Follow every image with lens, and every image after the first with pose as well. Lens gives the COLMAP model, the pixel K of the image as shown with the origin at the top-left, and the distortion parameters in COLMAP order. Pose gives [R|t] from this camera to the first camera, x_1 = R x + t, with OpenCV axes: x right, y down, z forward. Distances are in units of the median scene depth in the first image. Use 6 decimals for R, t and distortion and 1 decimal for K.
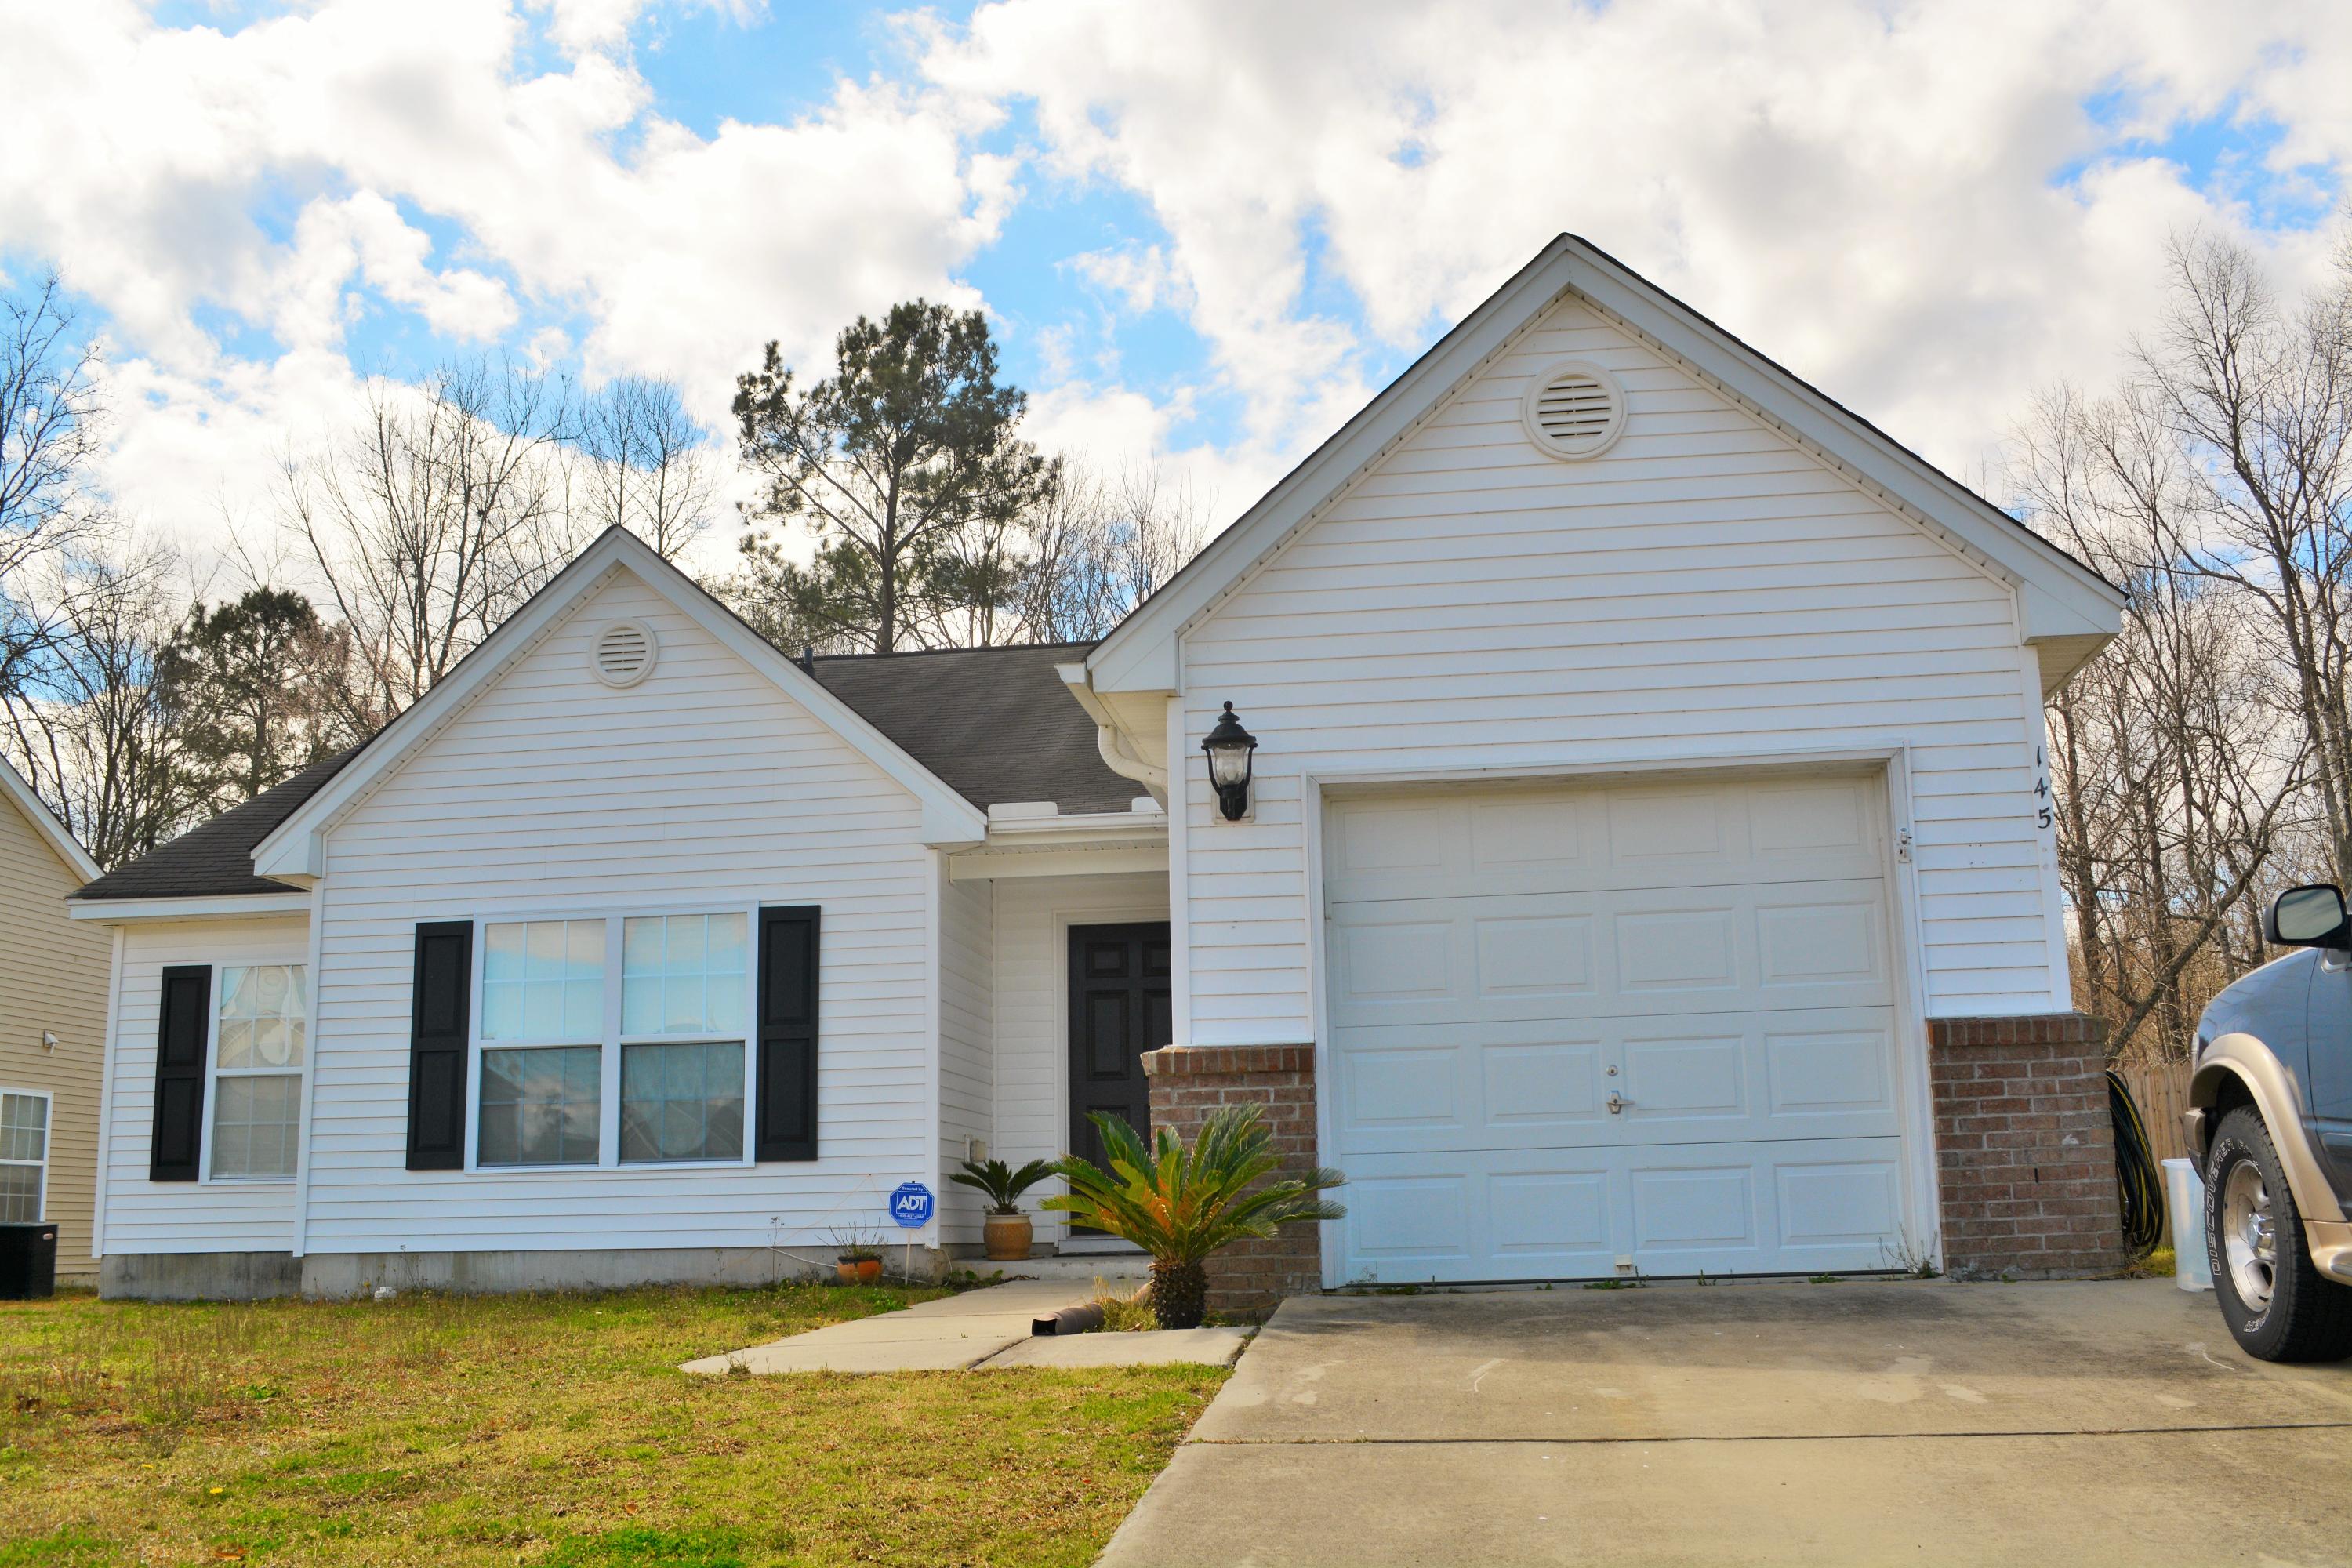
lens RADIAL K [[2111.3, 0, 1176.0], [0, 2111.3, 784.0], [0, 0, 1]] dist [-0.072428, -0.000588]
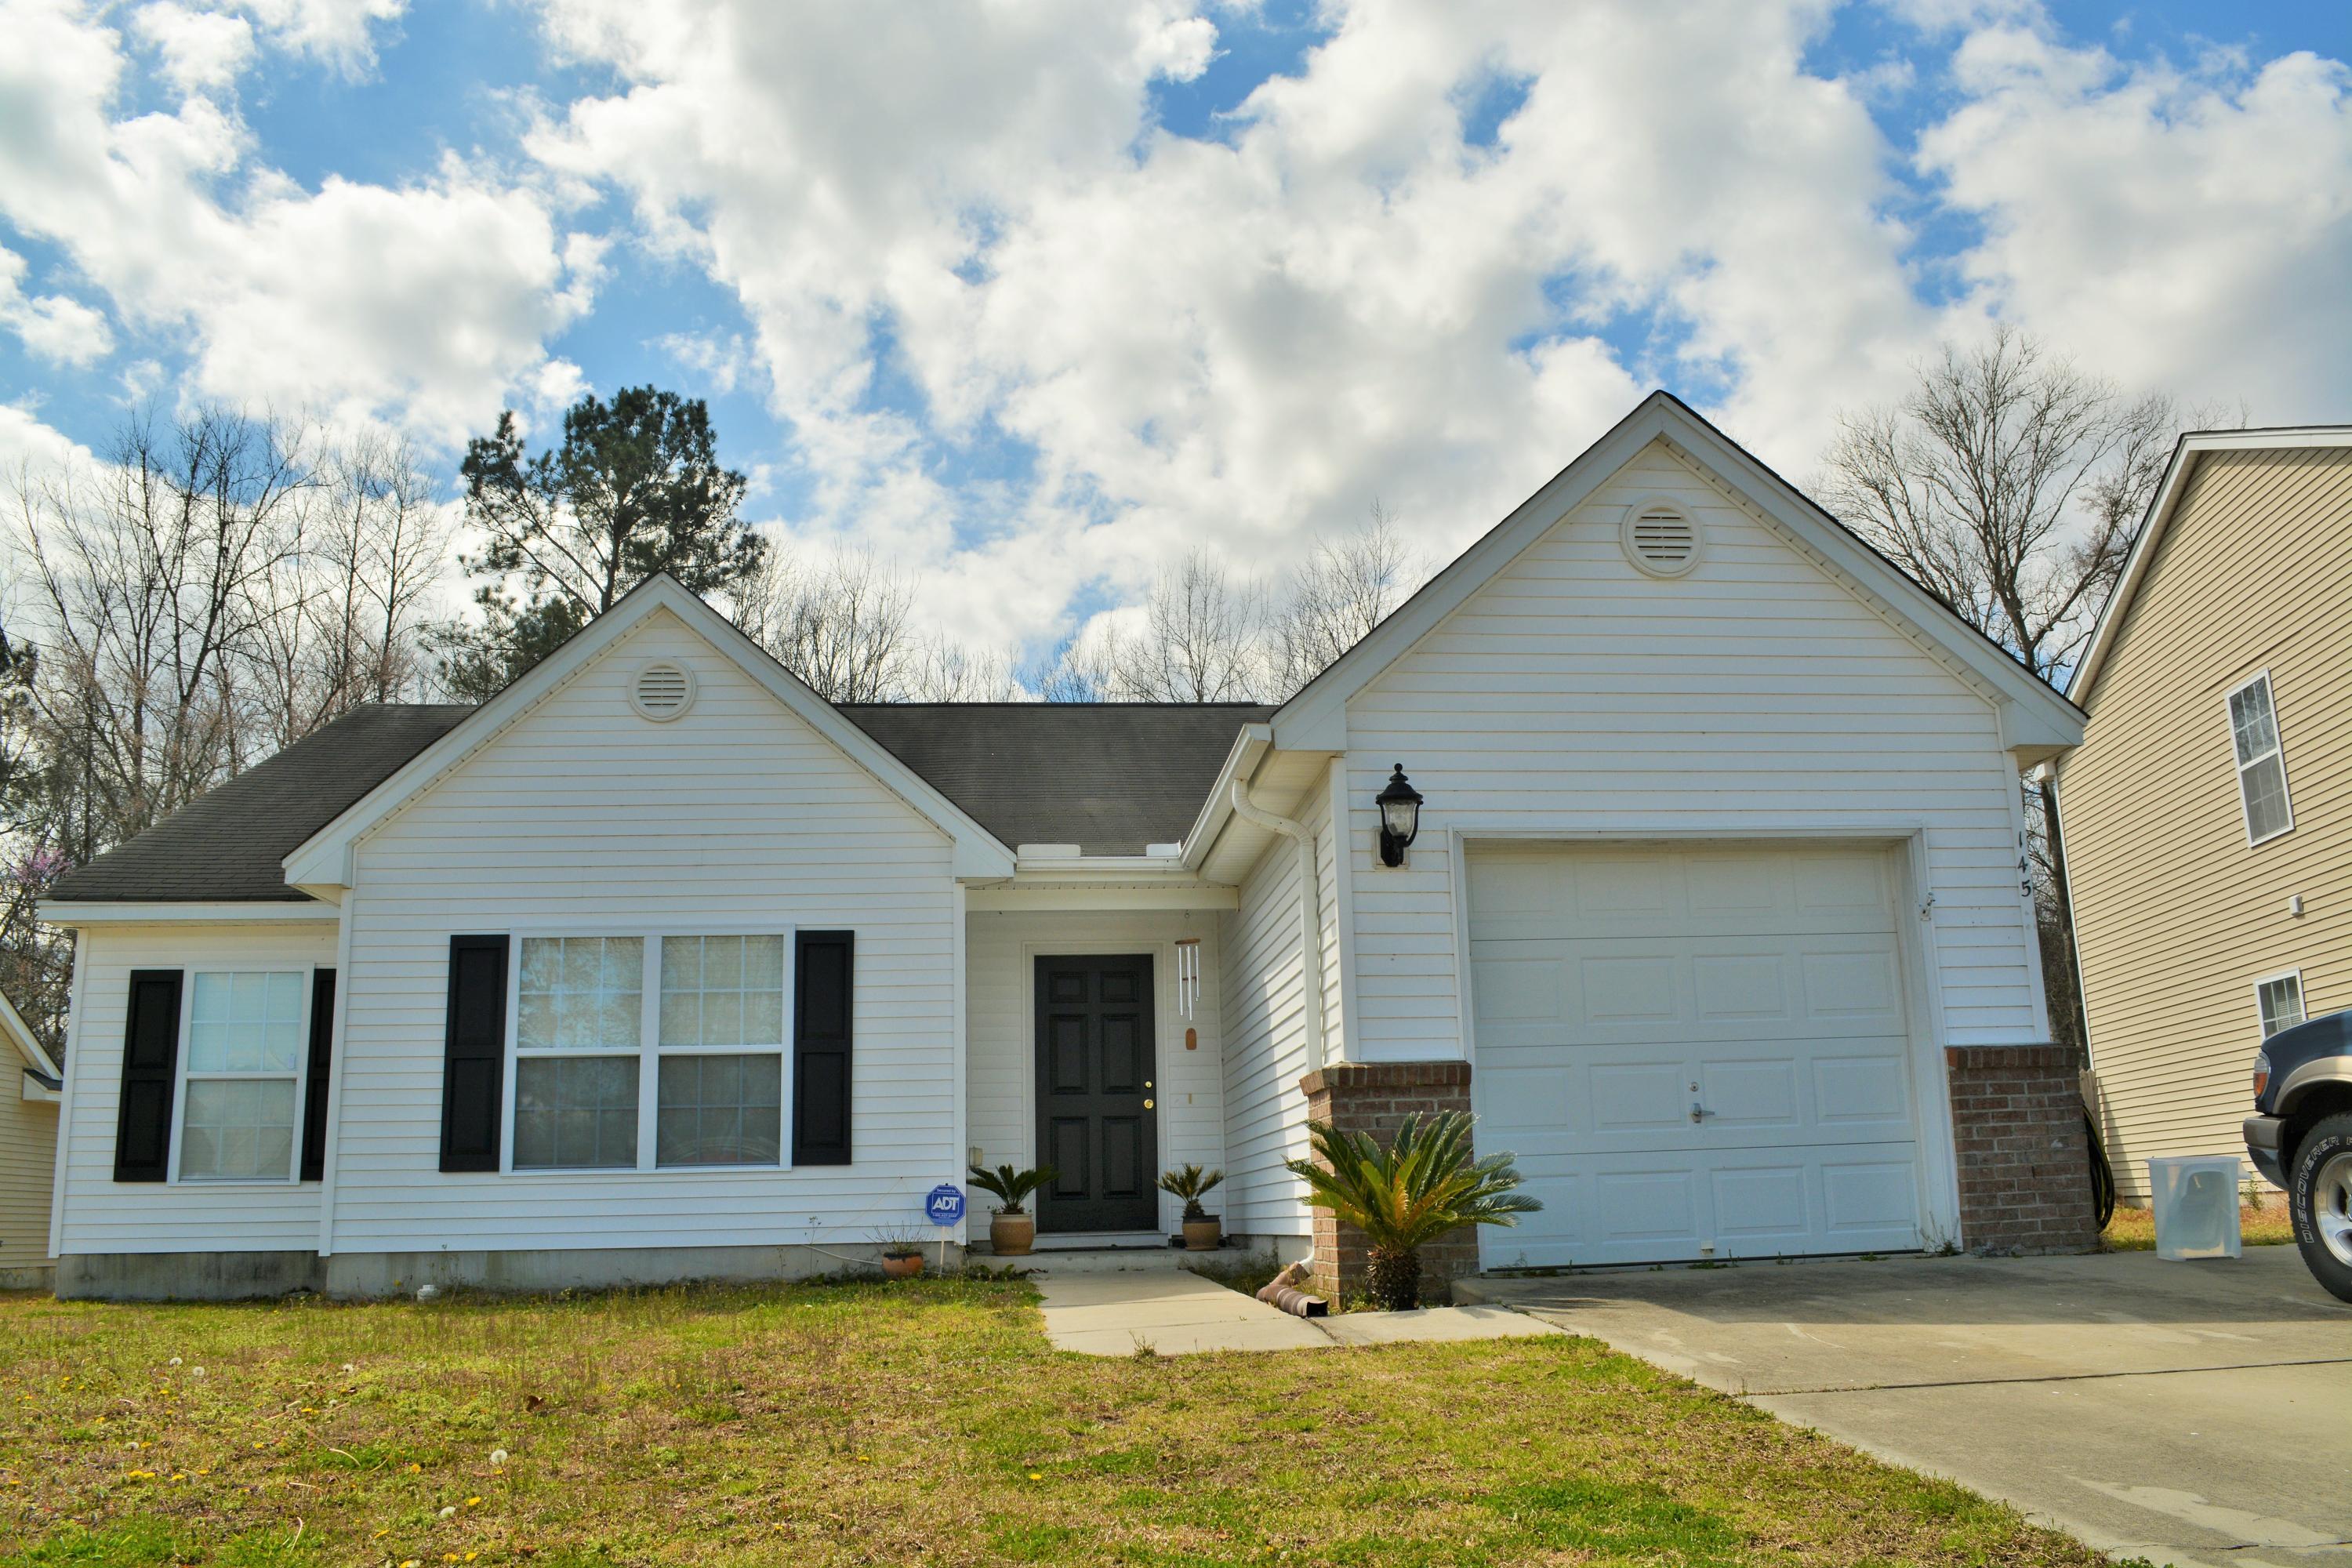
lens RADIAL K [[1844.9, 0, 1176.0], [0, 1844.9, 784.0], [0, 0, 1]] dist [-0.078422, -0.002609]
pose [[0.973423, 0.048241, 0.223874, -0.223352], [-0.041067, 0.998486, -0.036592, 0.009798], [-0.225301, 0.026426, 0.973931, 0.030795]]
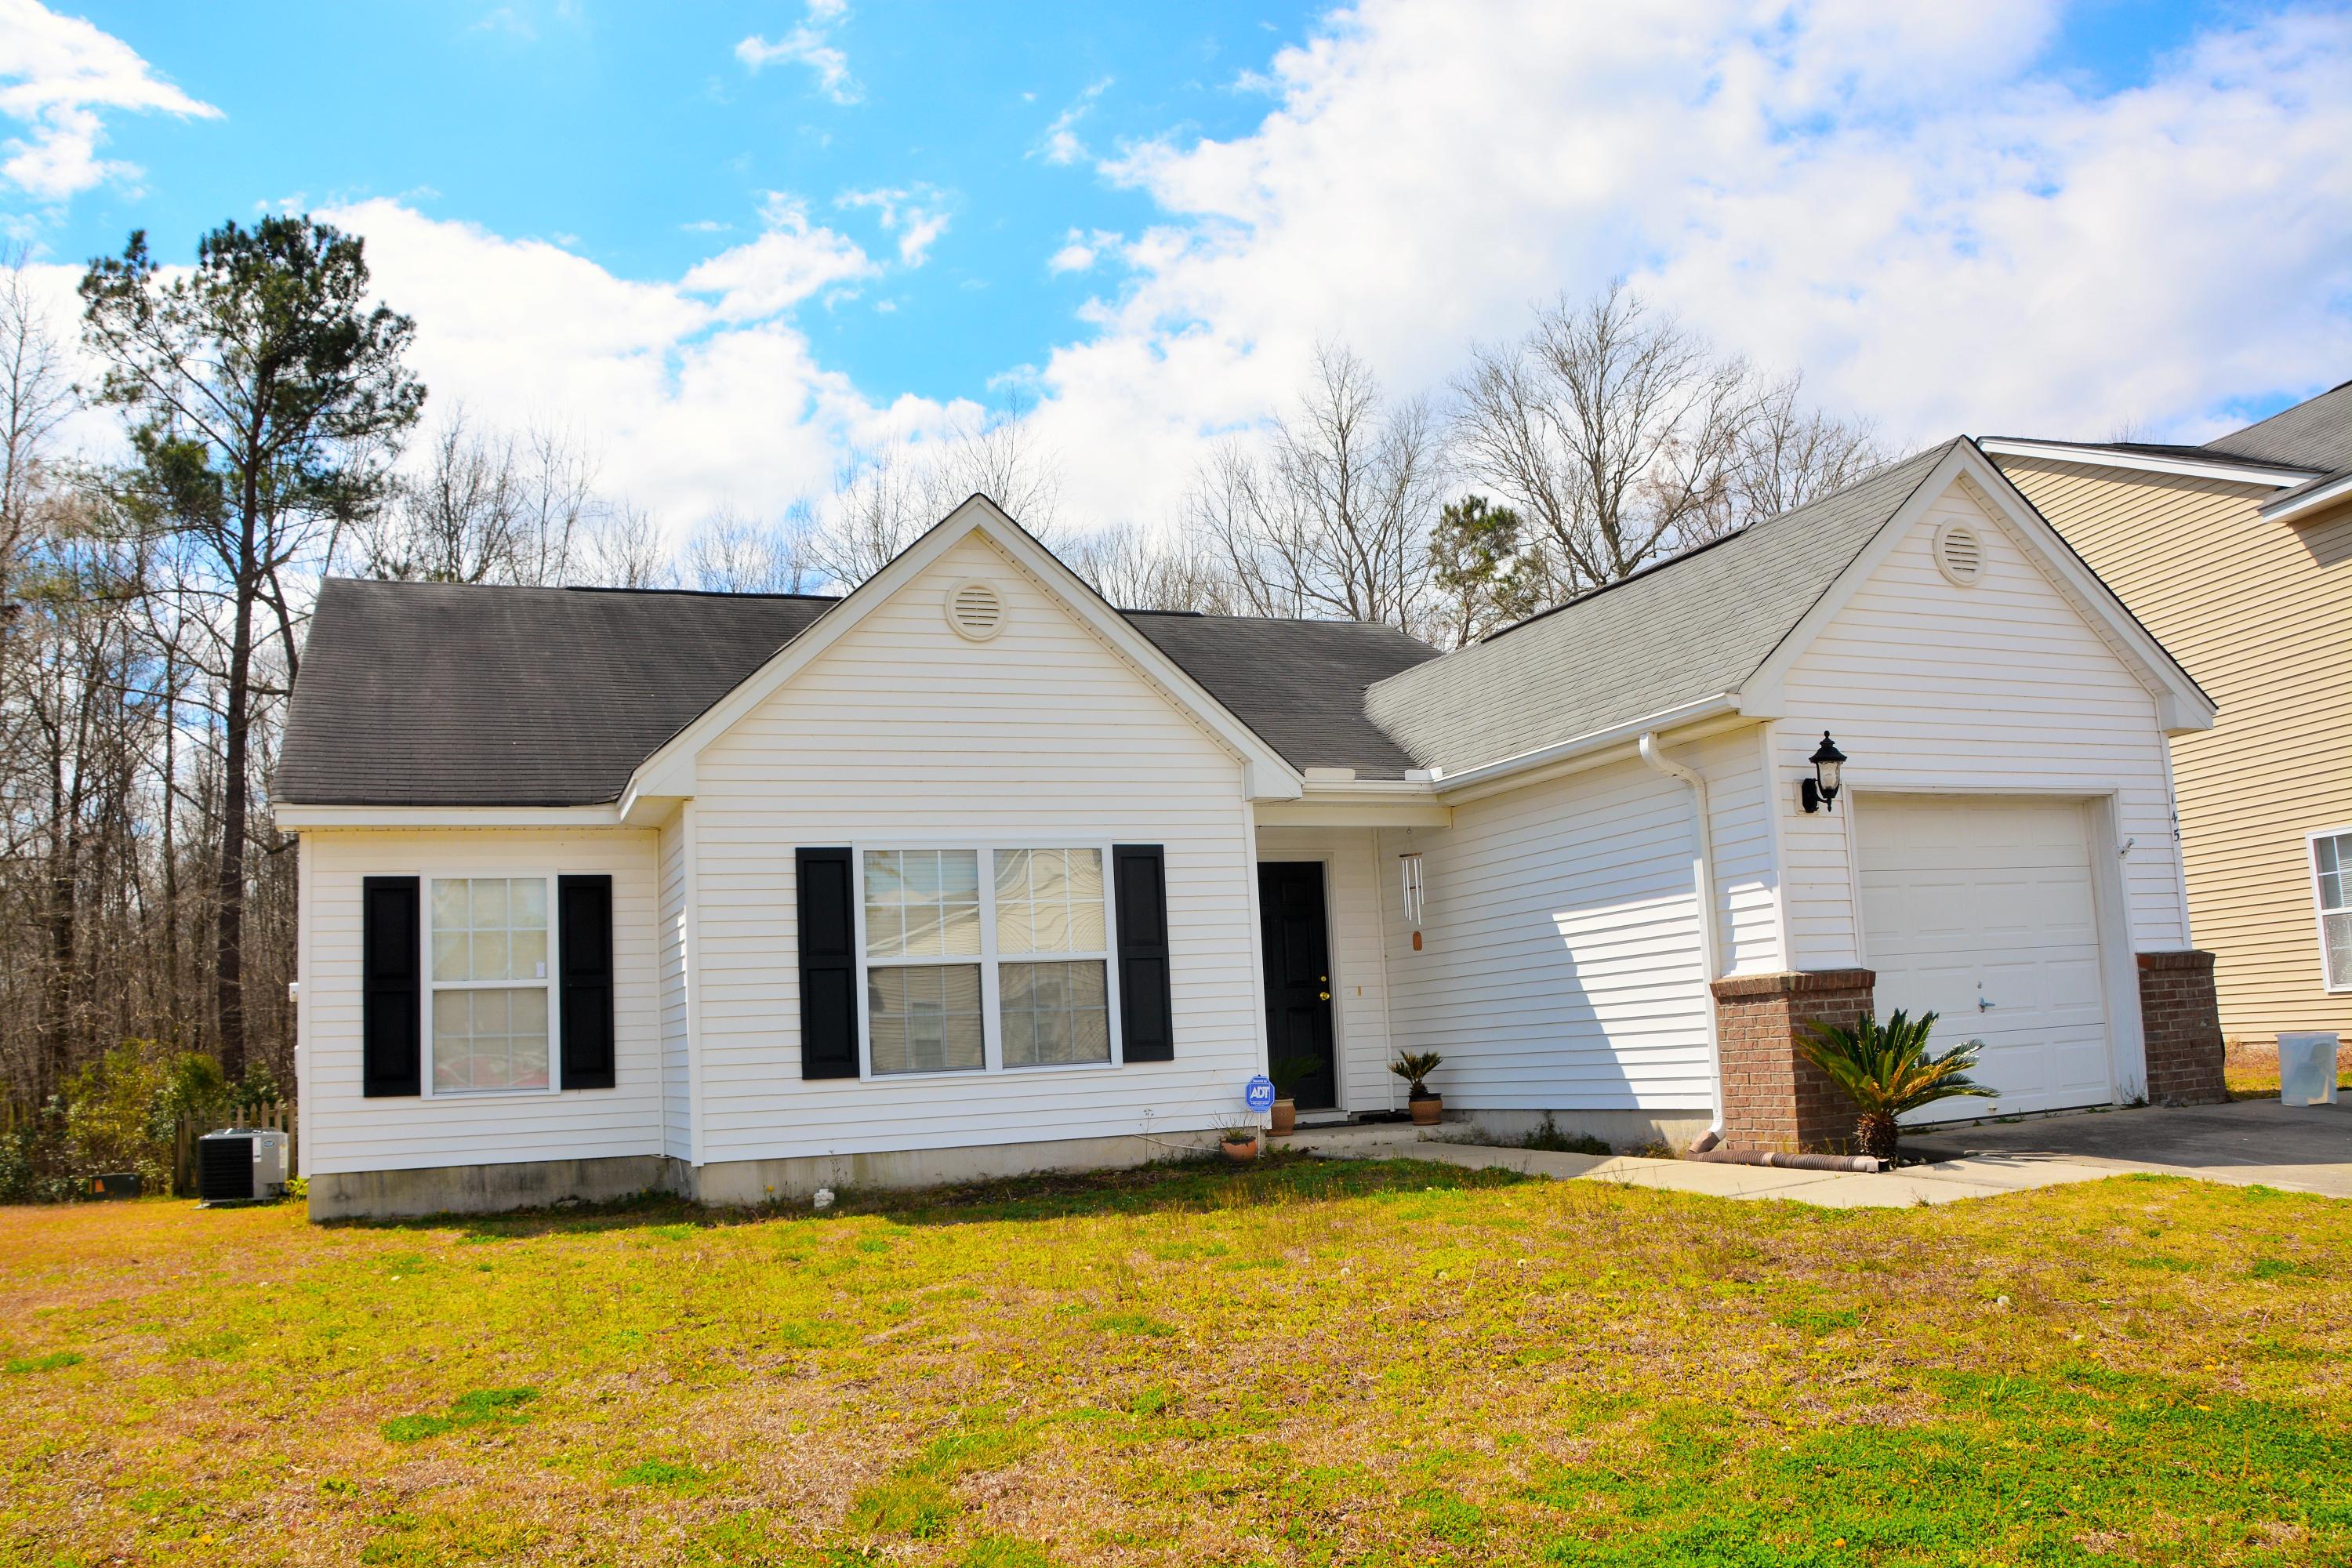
lens RADIAL K [[1831.1, 0, 1157.7], [0, 1831.1, 814.3], [0, 0, 1]] dist [-0.163199, 0.114223]
pose [[0.867209, 0.042151, 0.496156, -0.677263], [-0.069787, 0.996865, 0.037289, 0.002745], [-0.493029, -0.066962, 0.867432, 0.116248]]
